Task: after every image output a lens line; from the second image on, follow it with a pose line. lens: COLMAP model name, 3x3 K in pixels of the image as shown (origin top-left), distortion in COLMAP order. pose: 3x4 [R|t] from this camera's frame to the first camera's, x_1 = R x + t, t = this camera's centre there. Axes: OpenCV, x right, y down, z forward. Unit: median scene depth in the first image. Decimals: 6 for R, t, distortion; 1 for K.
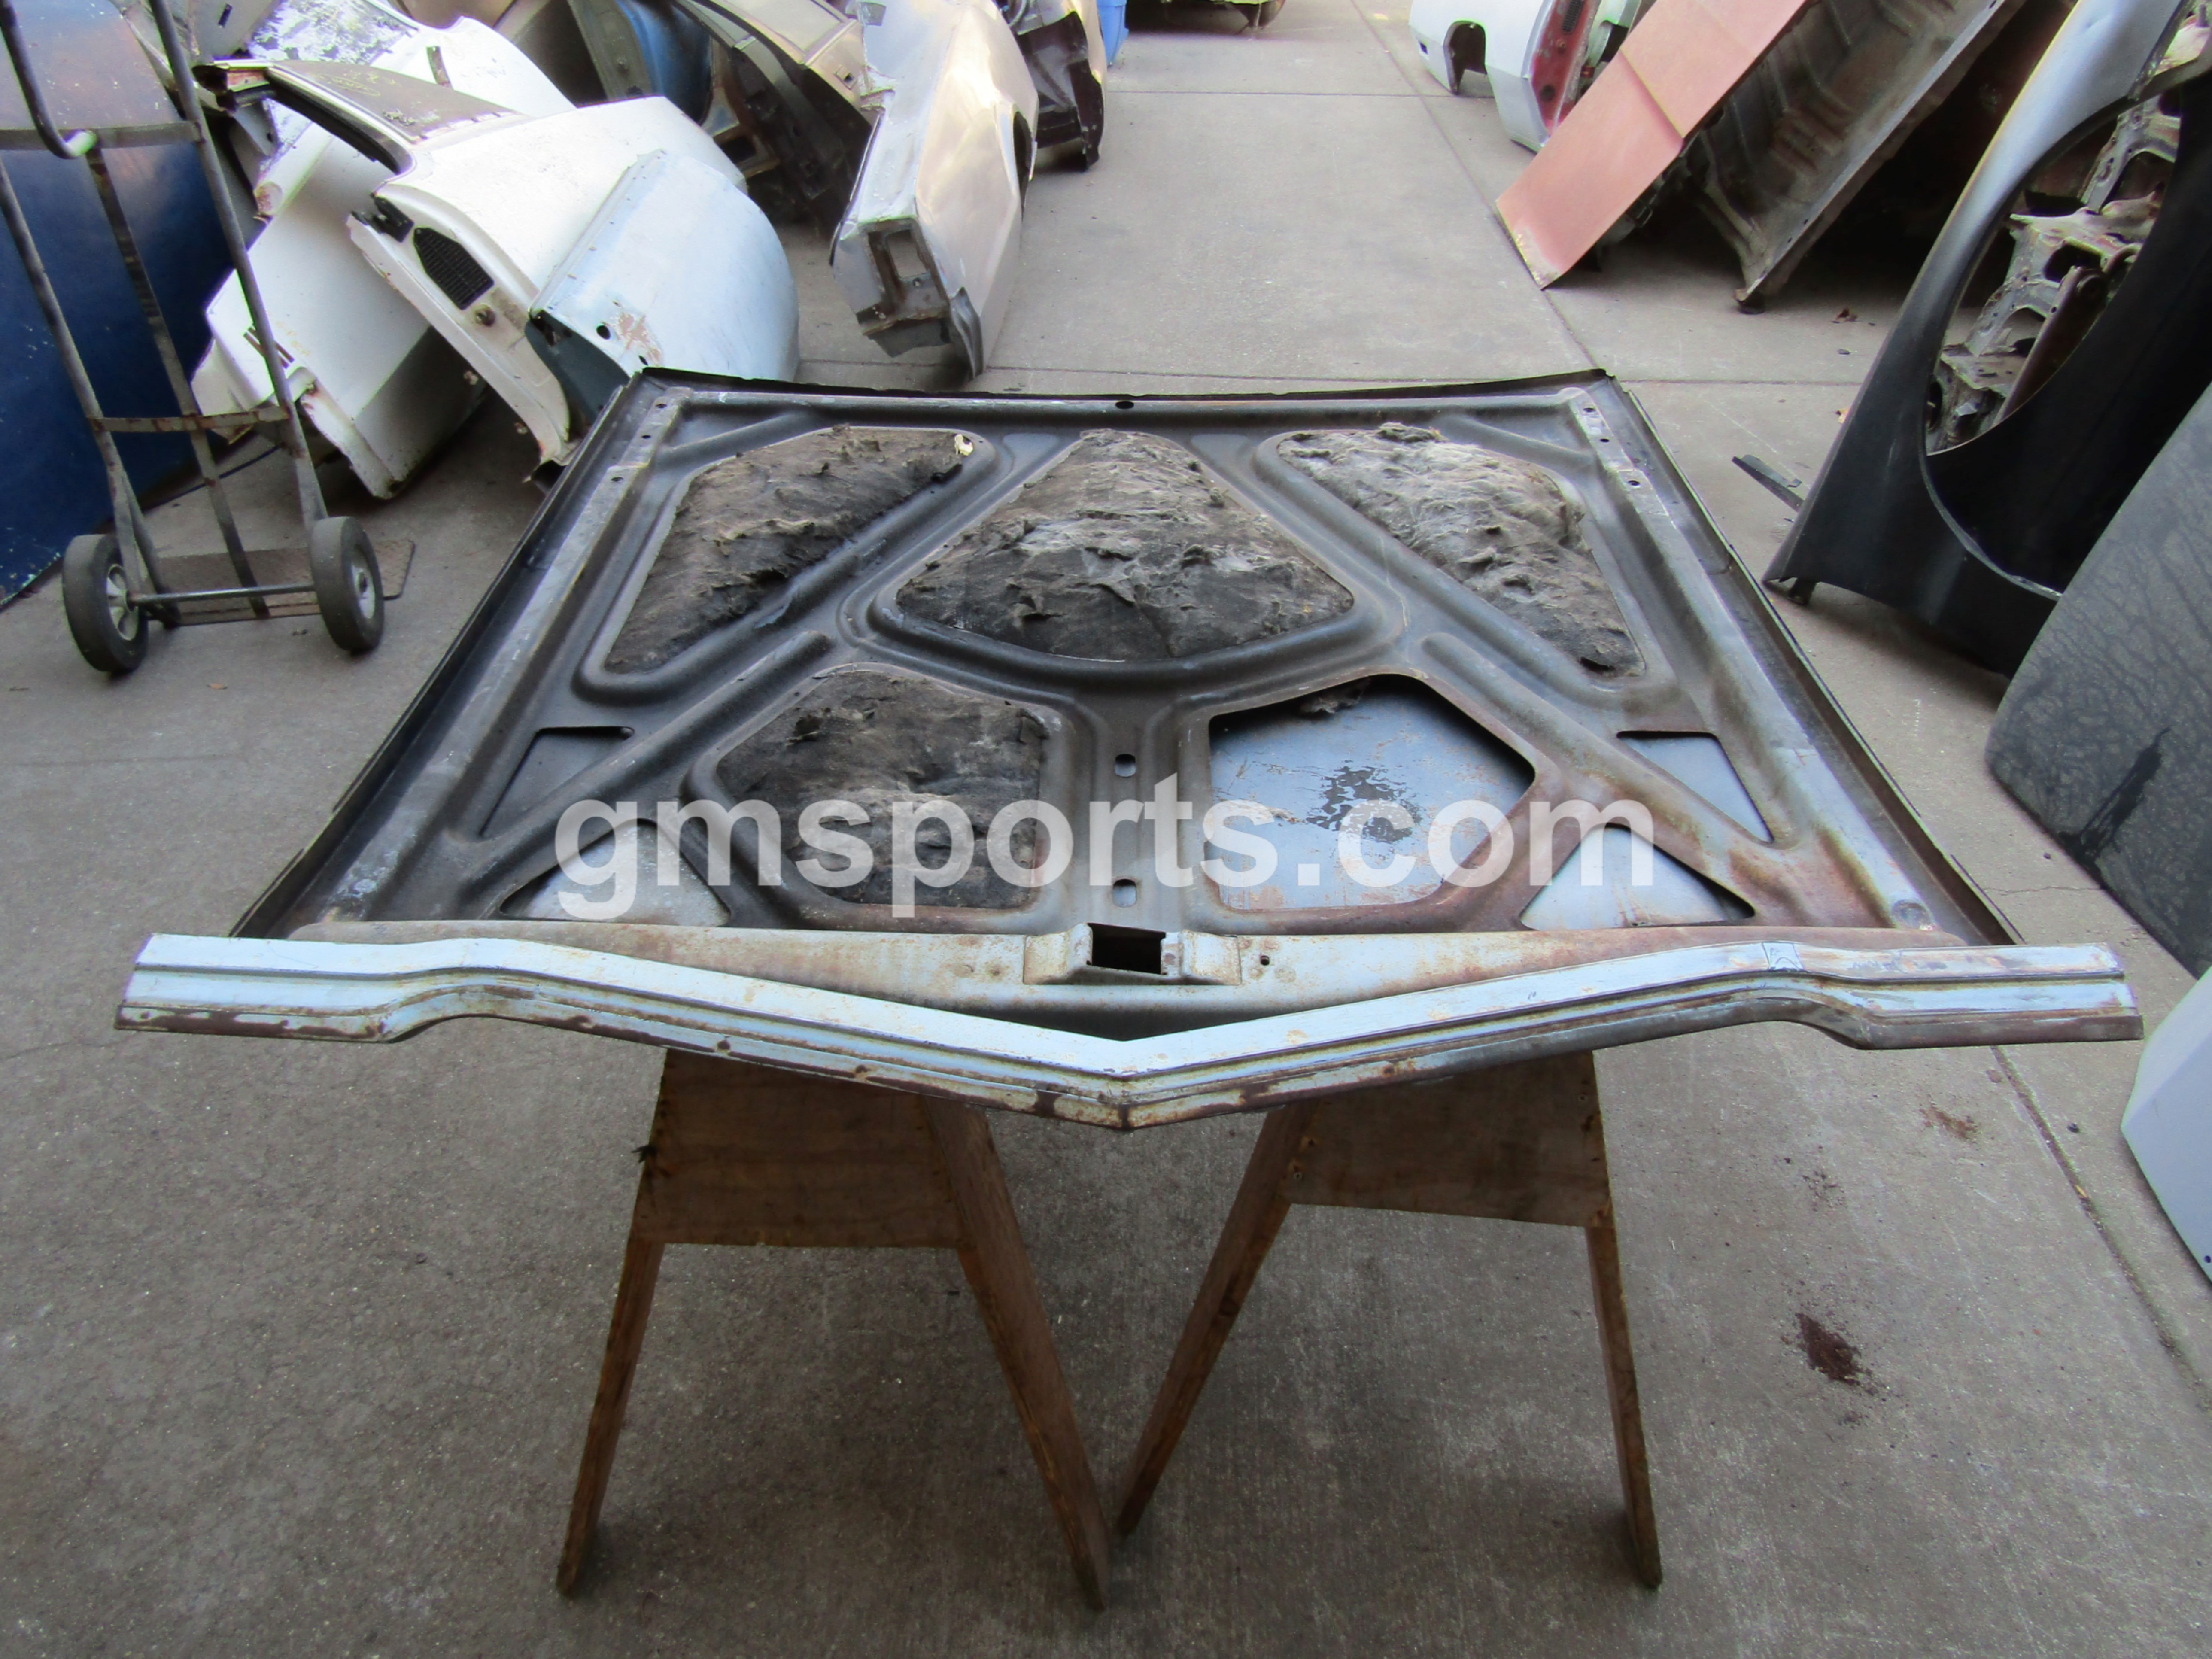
lens RADIAL K [[1577.5, 0, 1100.5], [0, 1577.5, 831.2], [0, 0, 1]] dist [-0.011558, 0.004320]
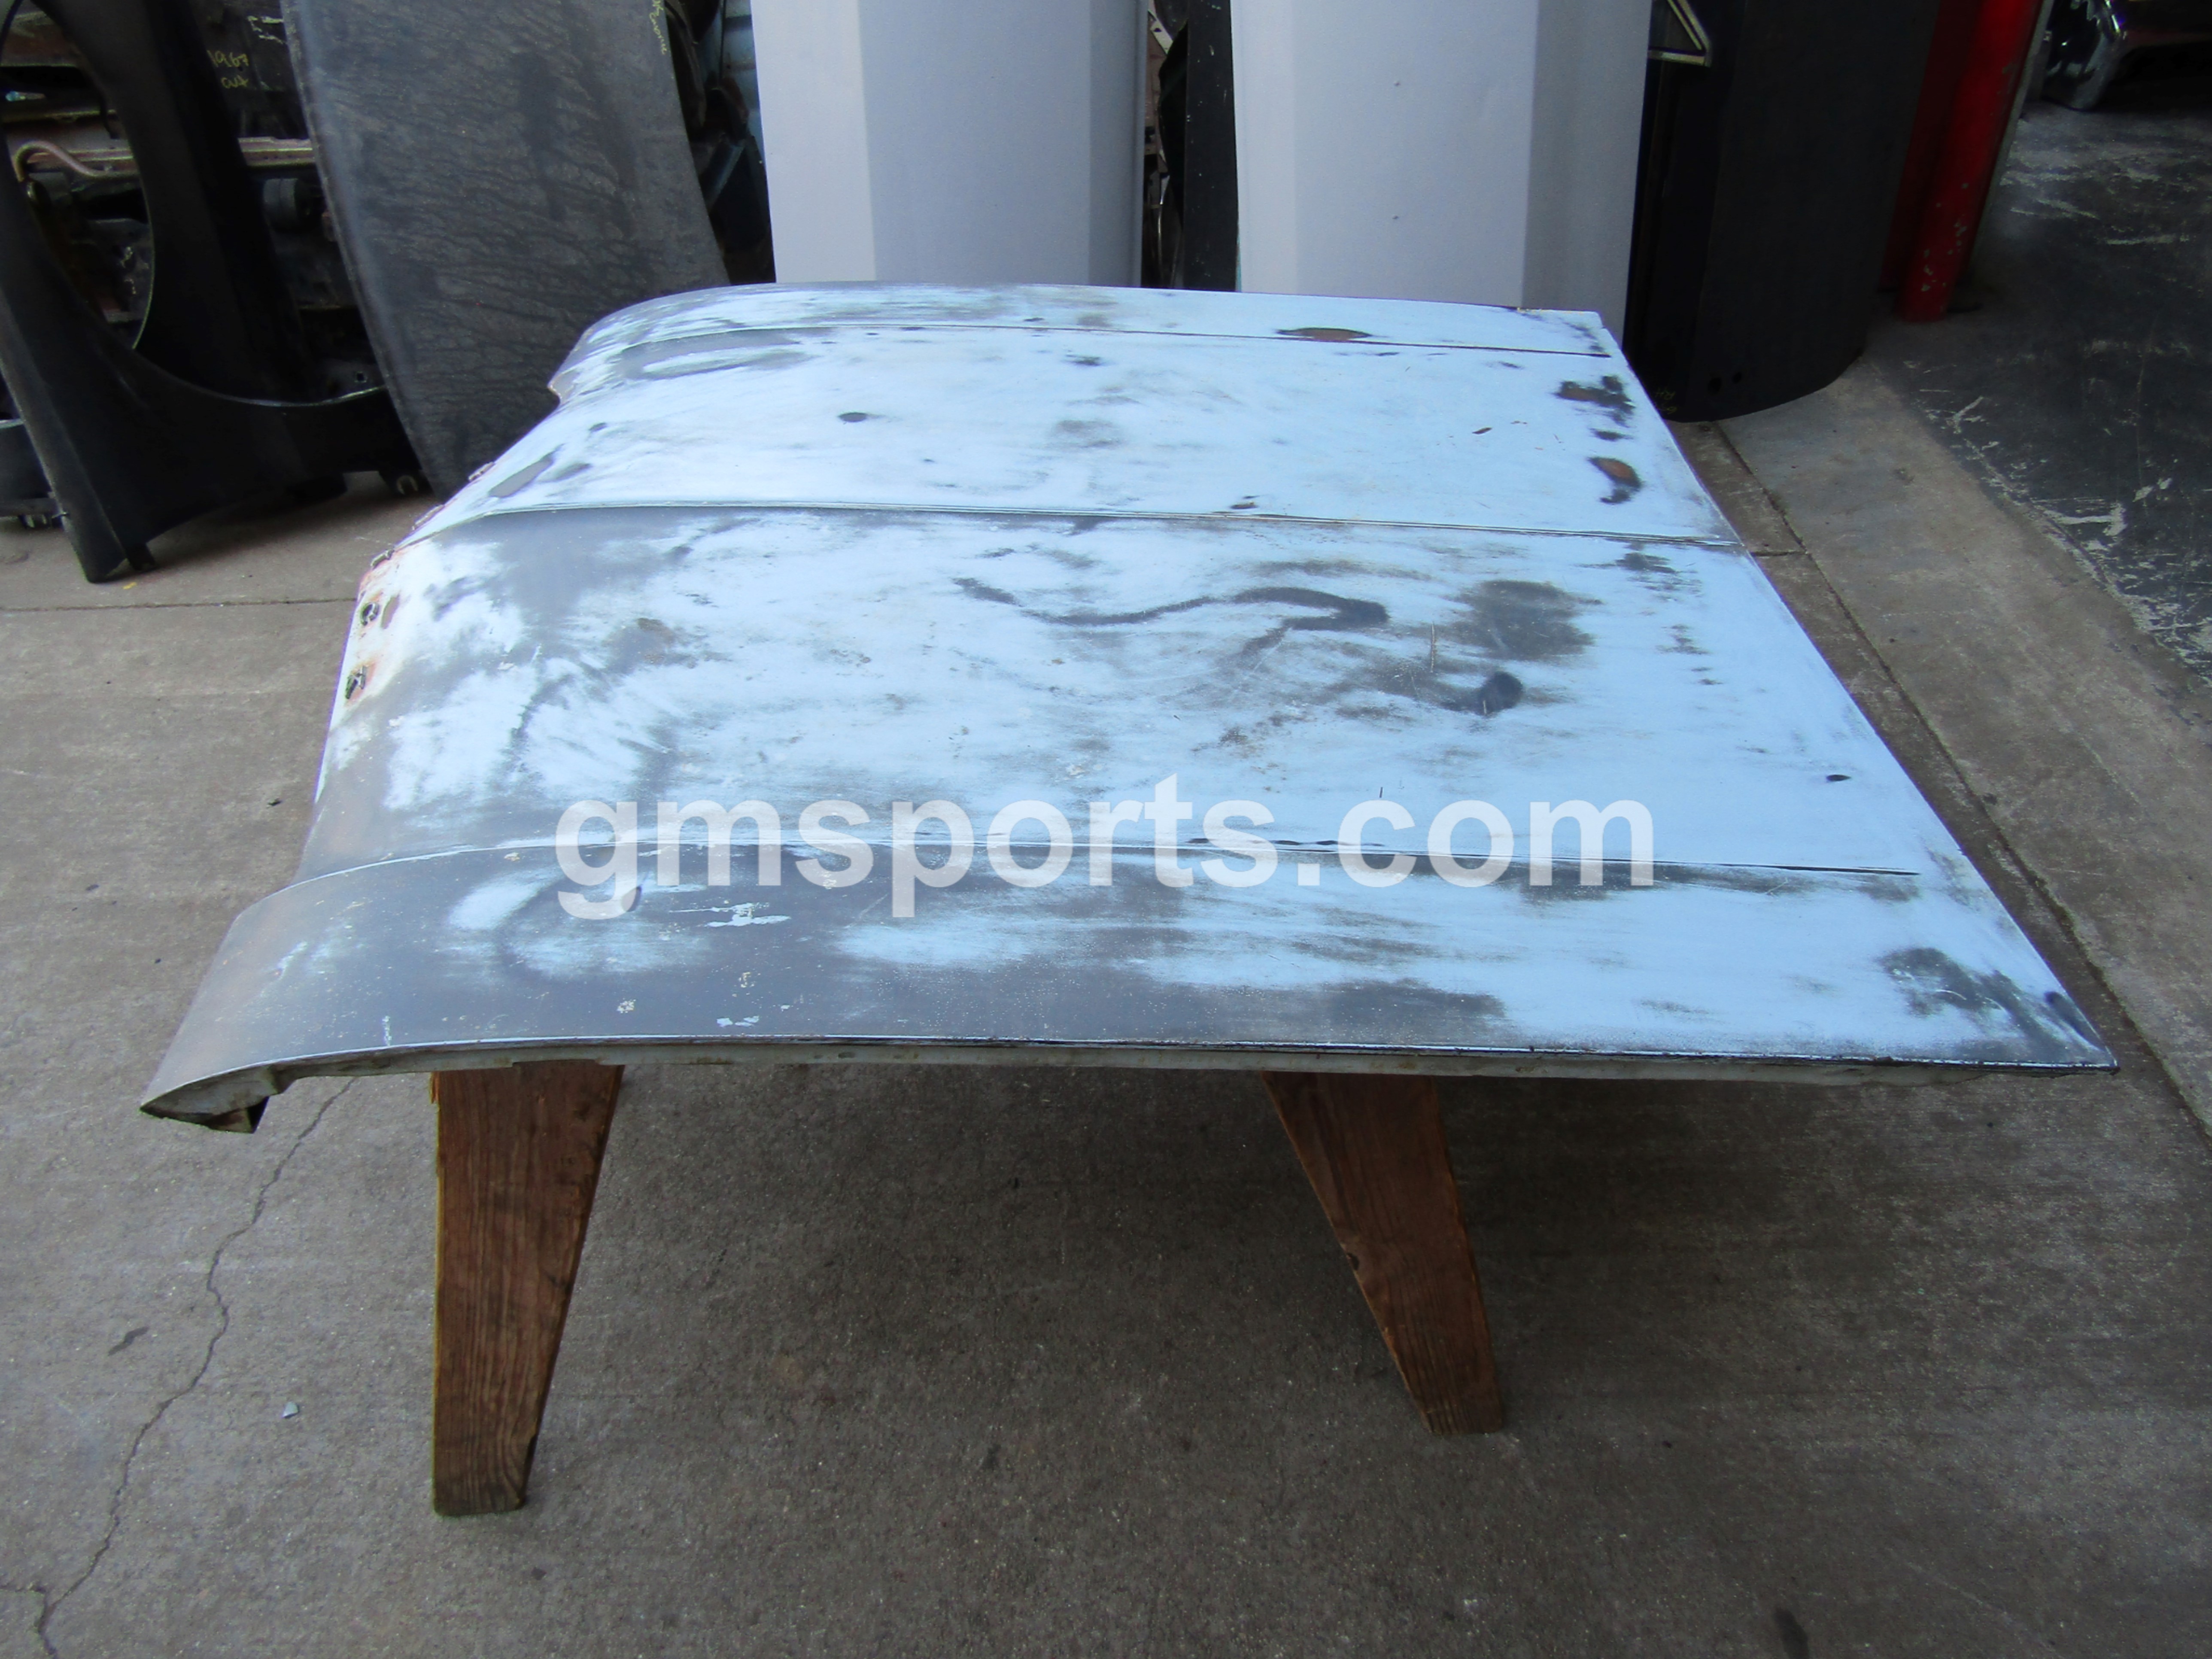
lens RADIAL K [[1577.5, 0, 1109.2], [0, 1577.5, 844.7], [0, 0, 1]] dist [-0.011558, 0.004320]
pose [[-0.041362, -0.644363, 0.763601, -0.678998], [0.619848, 0.582858, 0.525419, -0.306445], [-0.783631, 0.495048, 0.375299, 0.433048]]
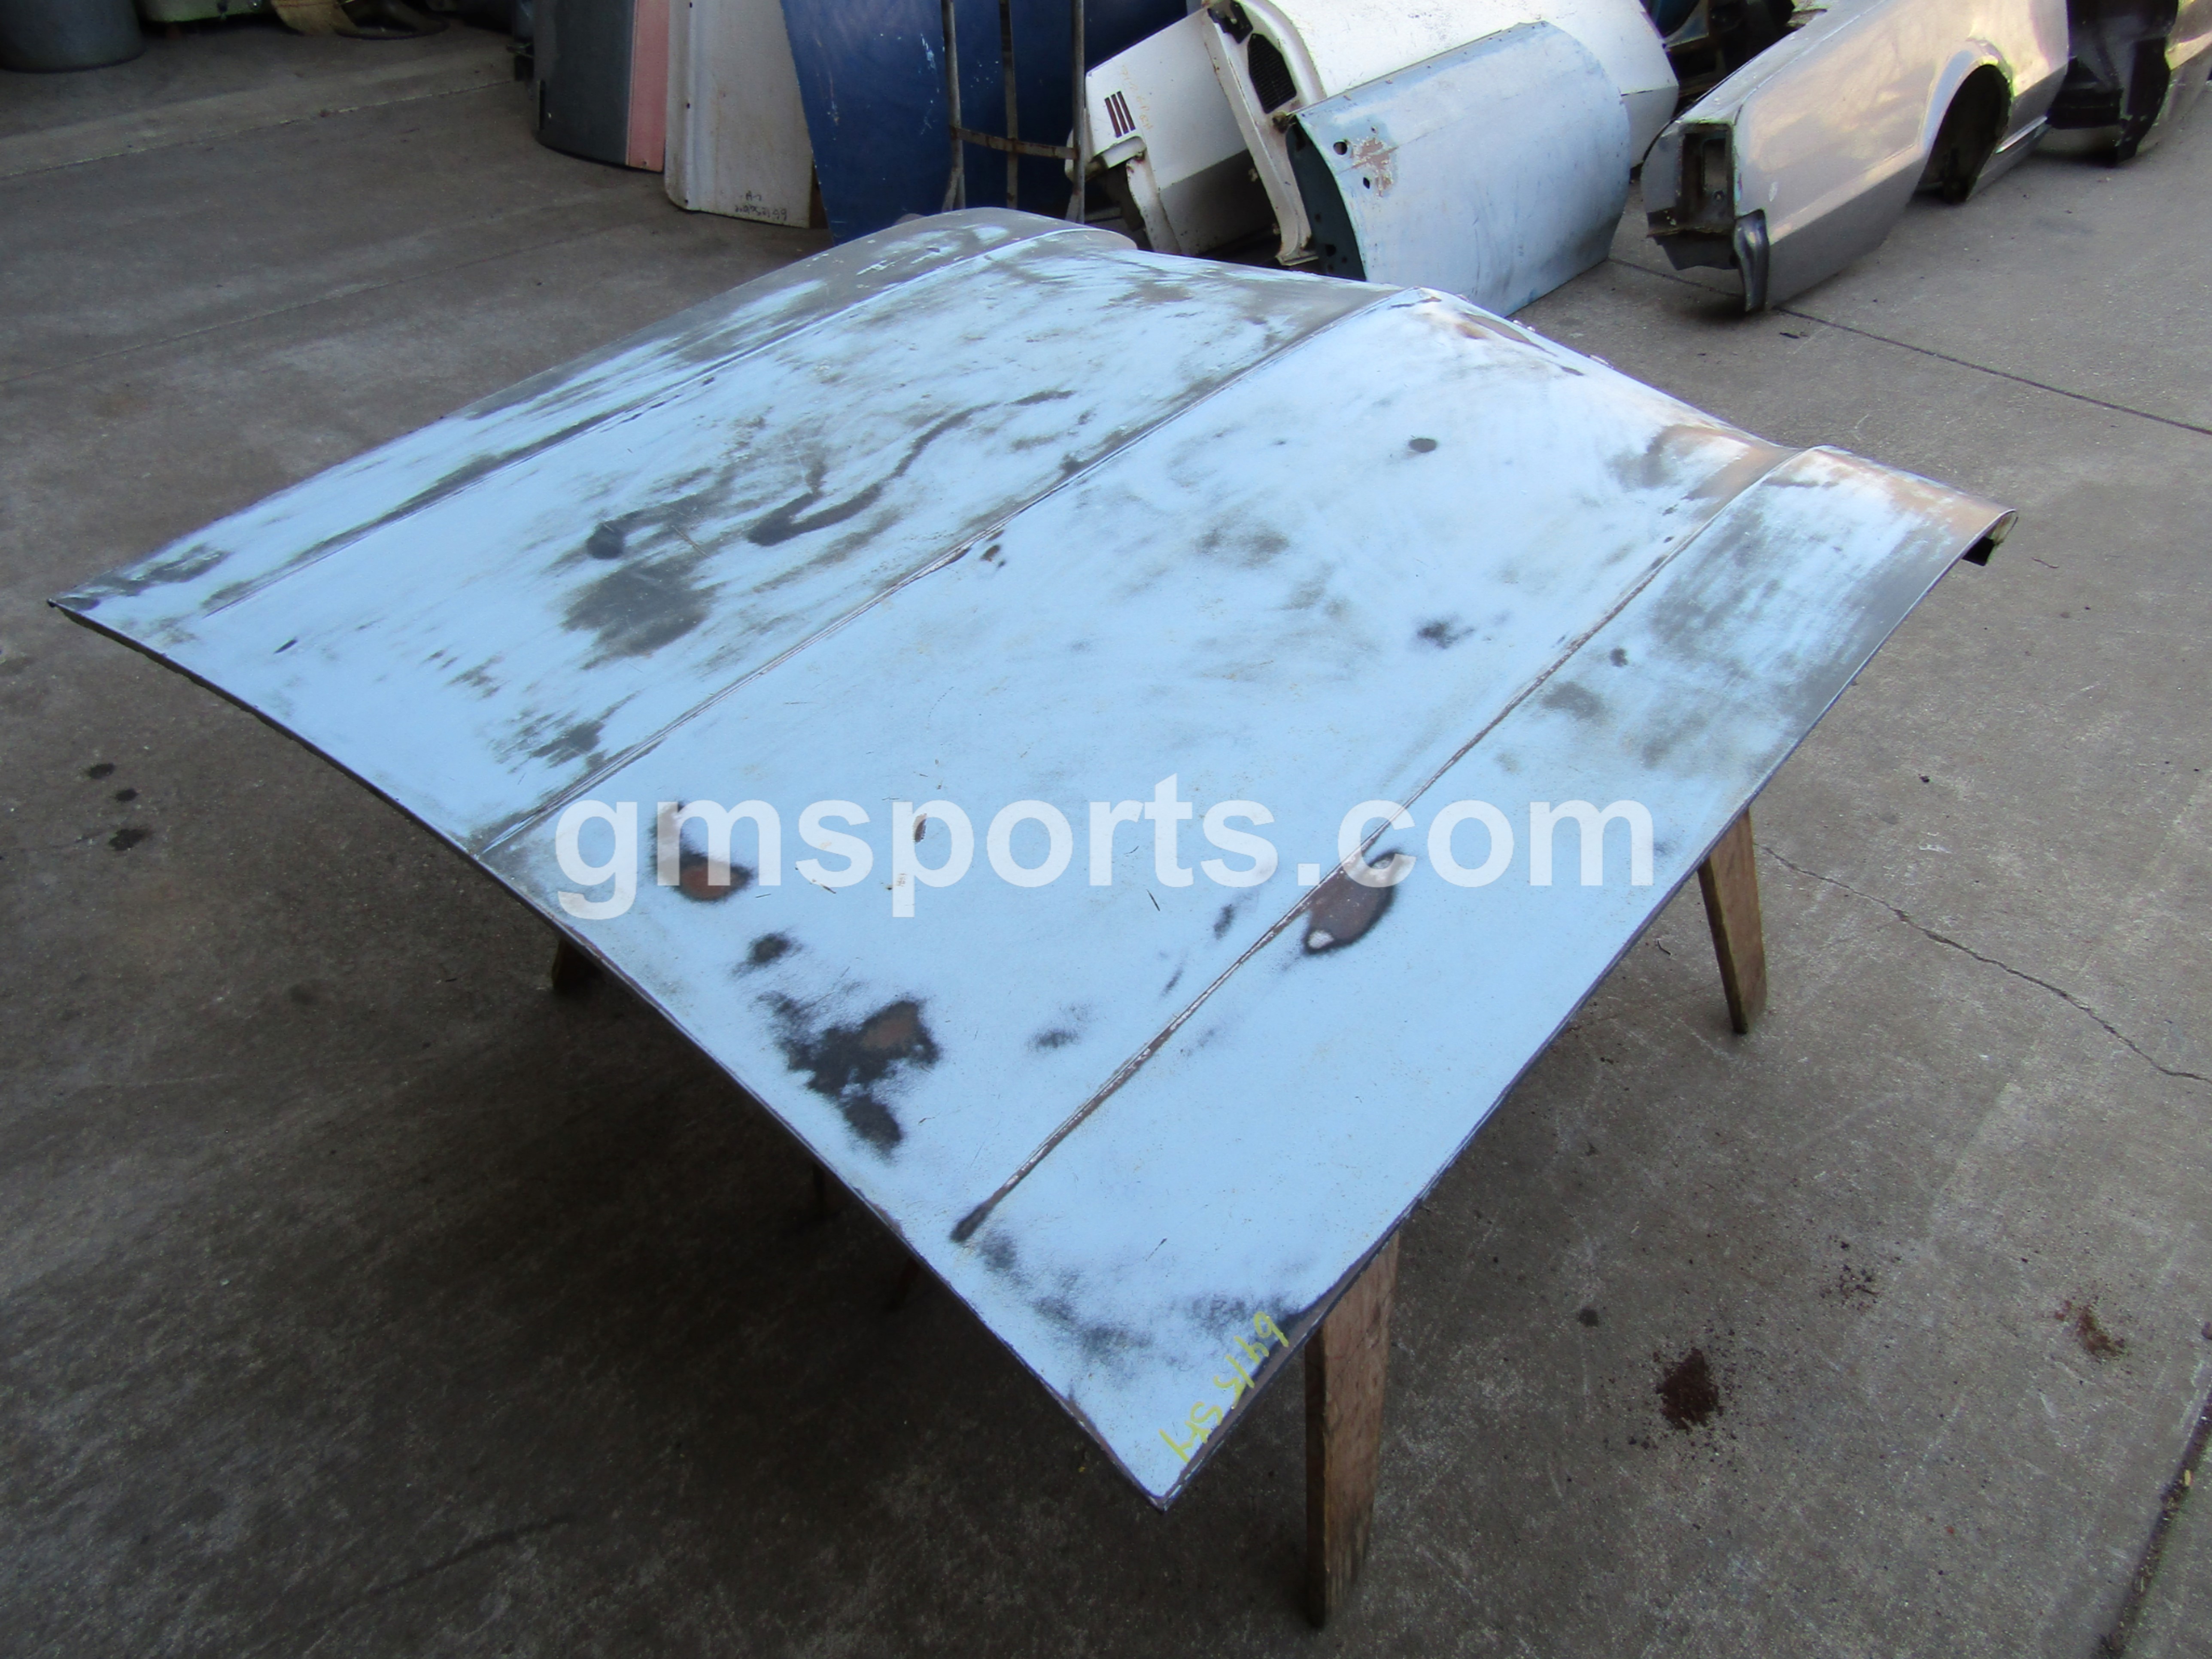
lens RADIAL K [[1577.5, 0, 1101.5], [0, 1577.5, 830.2], [0, 0, 1]] dist [-0.011558, 0.004320]
pose [[0.759311, 0.411682, -0.503948, 0.475316], [-0.401293, 0.905888, 0.135393, 0.050474], [0.512260, 0.099425, 0.853056, 0.033964]]
